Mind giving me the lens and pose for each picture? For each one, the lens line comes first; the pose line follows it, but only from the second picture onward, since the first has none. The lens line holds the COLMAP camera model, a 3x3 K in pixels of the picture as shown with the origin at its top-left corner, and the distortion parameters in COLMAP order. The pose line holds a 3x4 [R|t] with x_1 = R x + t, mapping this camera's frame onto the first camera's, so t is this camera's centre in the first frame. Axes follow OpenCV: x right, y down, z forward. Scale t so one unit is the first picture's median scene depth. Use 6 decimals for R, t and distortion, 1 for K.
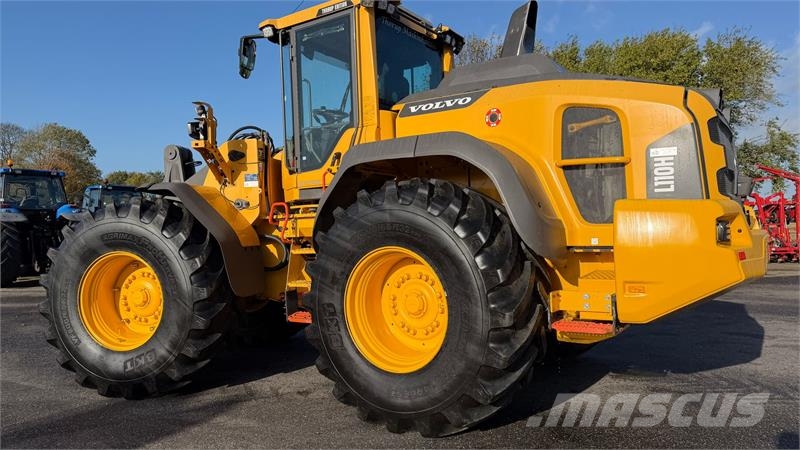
lens RADIAL K [[551.8, 0, 401.3], [0, 551.8, 223.6], [0, 0, 1]] dist [0.118611, -0.192821]
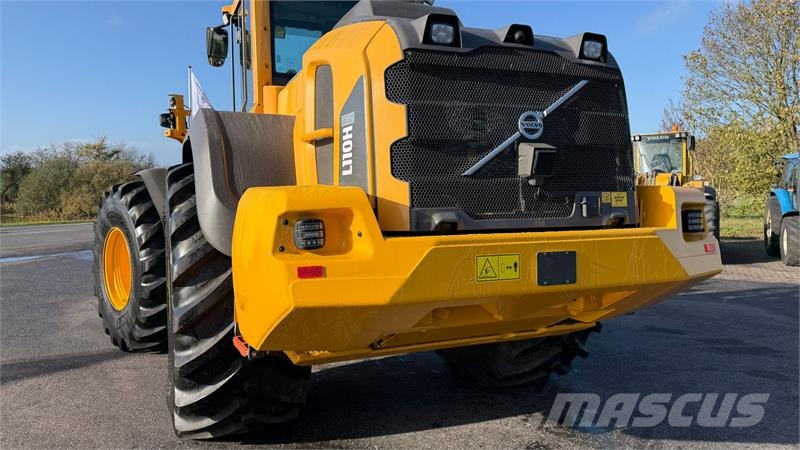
lens RADIAL K [[557.3, 0, 398.1], [0, 557.3, 217.4], [0, 0, 1]] dist [0.180311, -0.410545]
pose [[0.840311, 0.024962, -0.541530, 0.670495], [-0.003103, 0.999144, 0.041241, -0.023205], [0.542096, -0.032974, 0.839670, 0.310710]]
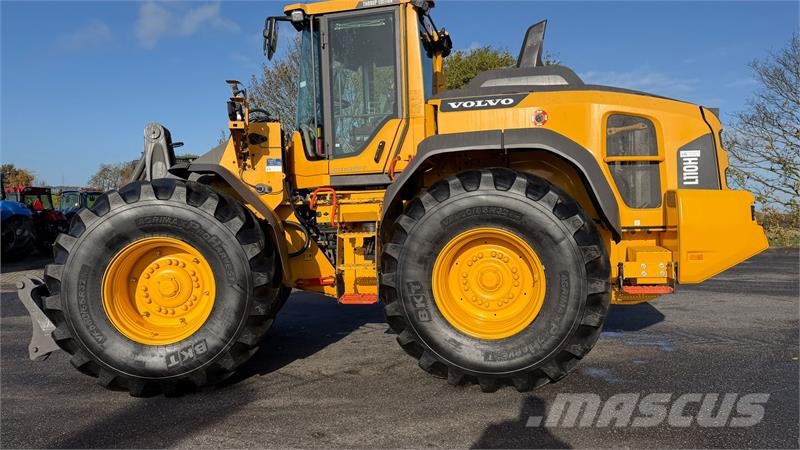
lens RADIAL K [[555.7, 0, 400.0], [0, 555.7, 225.0], [0, 0, 1]] dist [0.120054, -0.190586]
pose [[0.937558, -0.000467, 0.347829, -0.458709], [-0.002695, 0.999959, 0.008607, 0.021024], [-0.347819, -0.009007, 0.937518, -0.002653]]
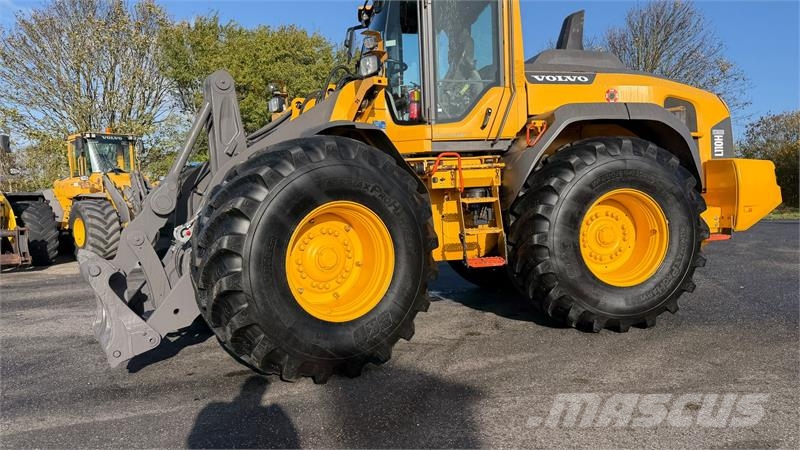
lens RADIAL K [[551.7, 0, 399.3], [0, 551.7, 232.4], [0, 0, 1]] dist [0.114268, -0.193153]
pose [[0.688556, -0.044332, 0.723826, -1.041428], [0.012189, 0.998696, 0.049572, 0.056716], [-0.725080, -0.025310, 0.688199, 0.387330]]
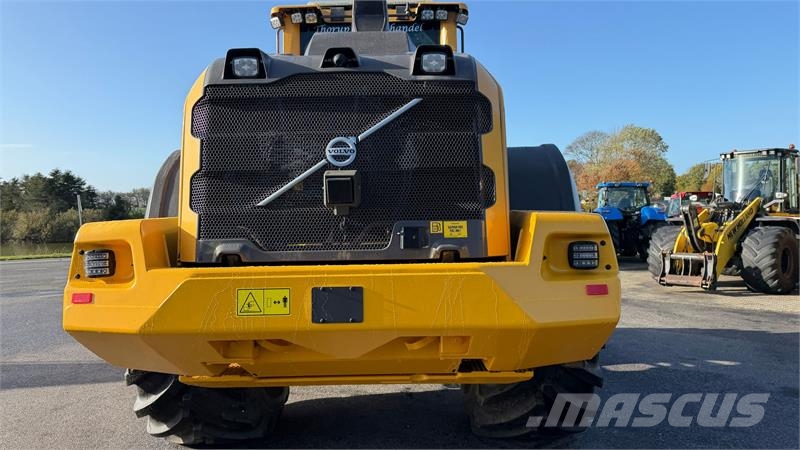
lens RADIAL K [[551.8, 0, 401.3], [0, 551.8, 223.6], [0, 0, 1]] dist [0.118611, -0.192821]
pose [[0.553390, 0.002585, -0.832918, 0.922567], [0.008262, 0.999929, 0.008593, -0.028107], [0.832881, -0.011637, 0.553329, 0.594669]]
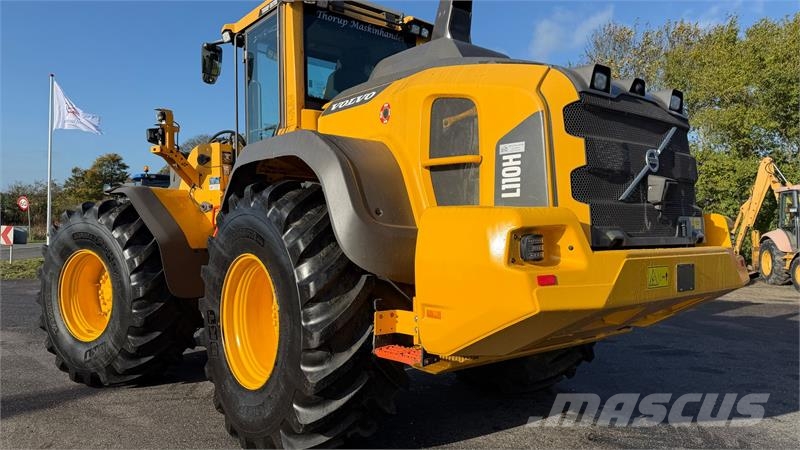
lens RADIAL K [[555.7, 0, 400.0], [0, 555.7, 225.0], [0, 0, 1]] dist [0.120054, -0.190586]
pose [[0.957062, 0.018561, -0.289290, 0.401814], [-0.019409, 0.999812, -0.000063, -0.009438], [0.289234, 0.005675, 0.957242, 0.128201]]
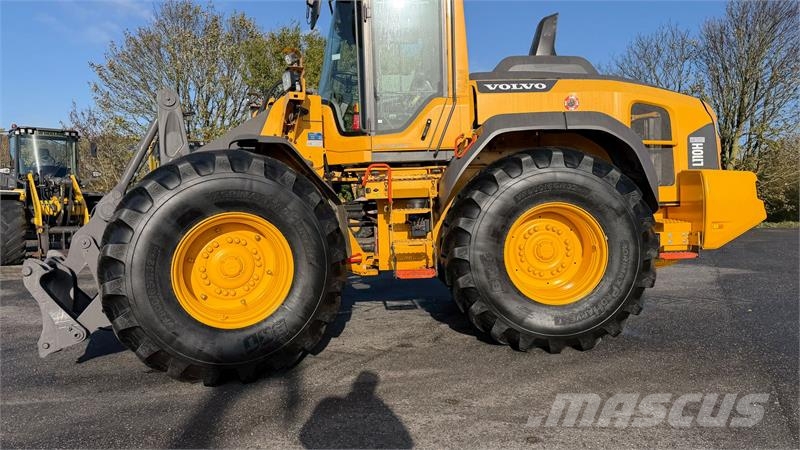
lens RADIAL K [[551.8, 0, 401.3], [0, 551.8, 223.6], [0, 0, 1]] dist [0.118611, -0.192821]
pose [[0.808264, -0.018194, 0.588540, -0.804556], [-0.001919, 0.999436, 0.033532, 0.037833], [-0.588818, -0.028232, 0.807773, 0.166677]]
